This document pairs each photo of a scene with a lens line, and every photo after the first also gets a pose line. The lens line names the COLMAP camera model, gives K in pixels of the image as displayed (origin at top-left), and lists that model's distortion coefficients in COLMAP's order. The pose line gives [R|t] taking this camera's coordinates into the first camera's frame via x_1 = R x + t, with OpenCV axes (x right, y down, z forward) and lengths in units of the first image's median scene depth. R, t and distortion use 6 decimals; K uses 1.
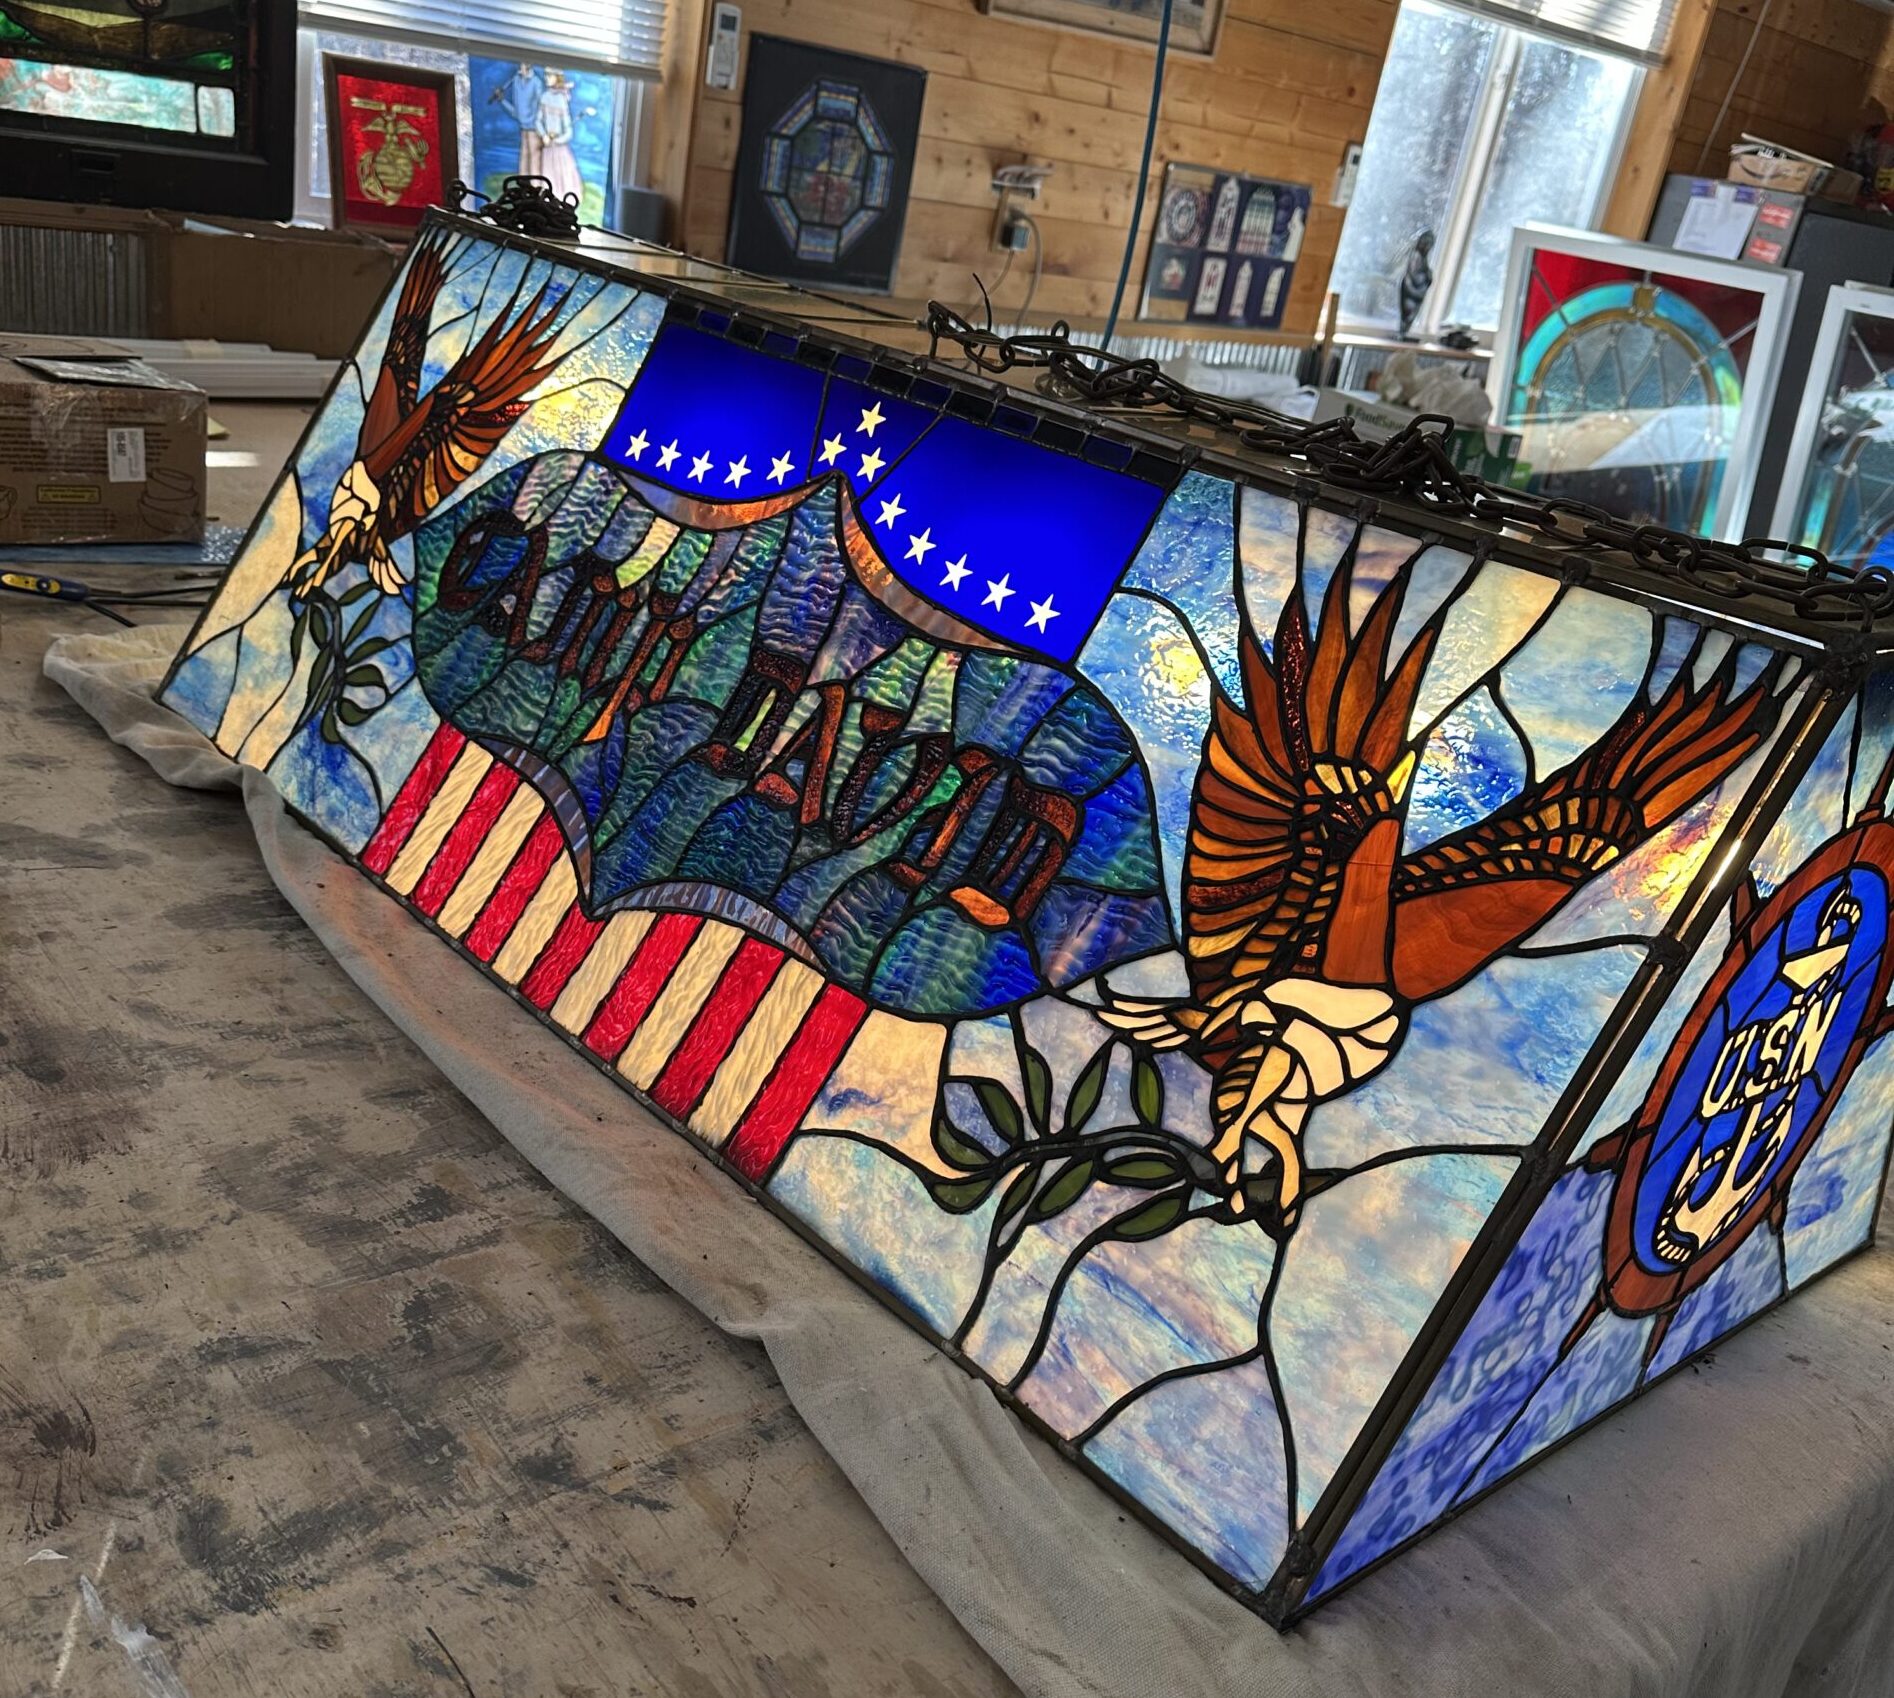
lens RADIAL K [[1774.5, 0, 946.6], [0, 1774.5, 976.8], [0, 0, 1]] dist [0.129937, -0.227064]
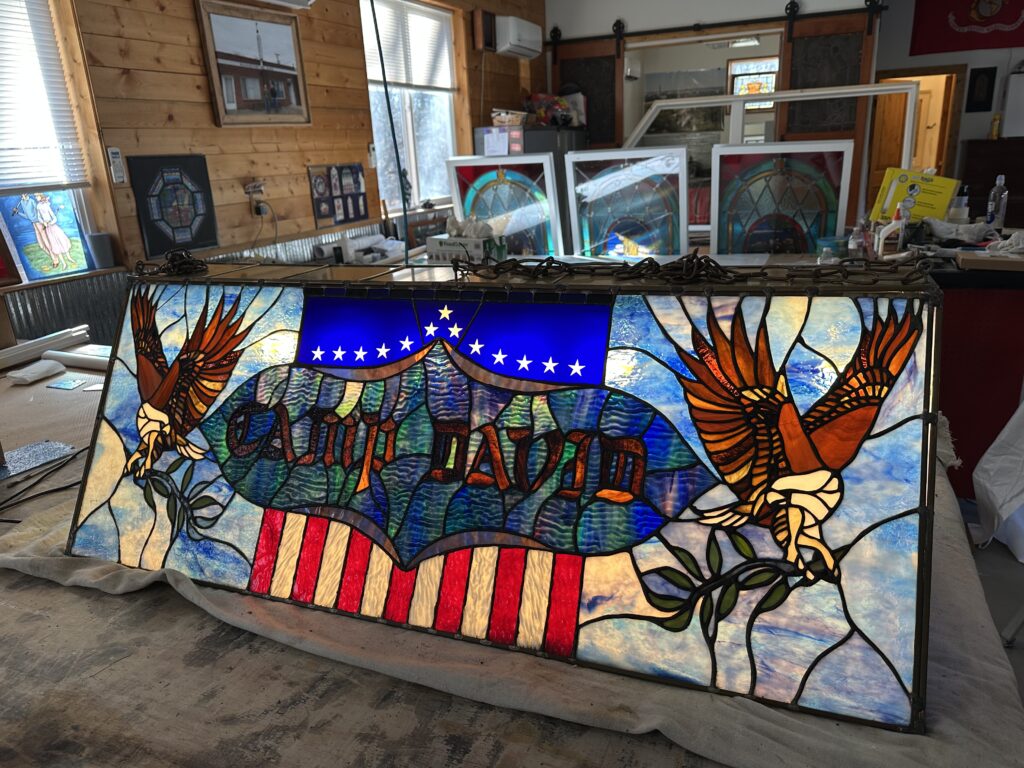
lens RADIAL K [[713.8, 0, 512.0], [0, 713.8, 384.0], [0, 0, 1]] dist [0.100210, -0.154560]
pose [[0.870858, -0.335465, 0.359262, -0.337659], [0.369527, 0.928783, -0.028478, -0.174729], [-0.324123, 0.157557, 0.932802, 0.141820]]
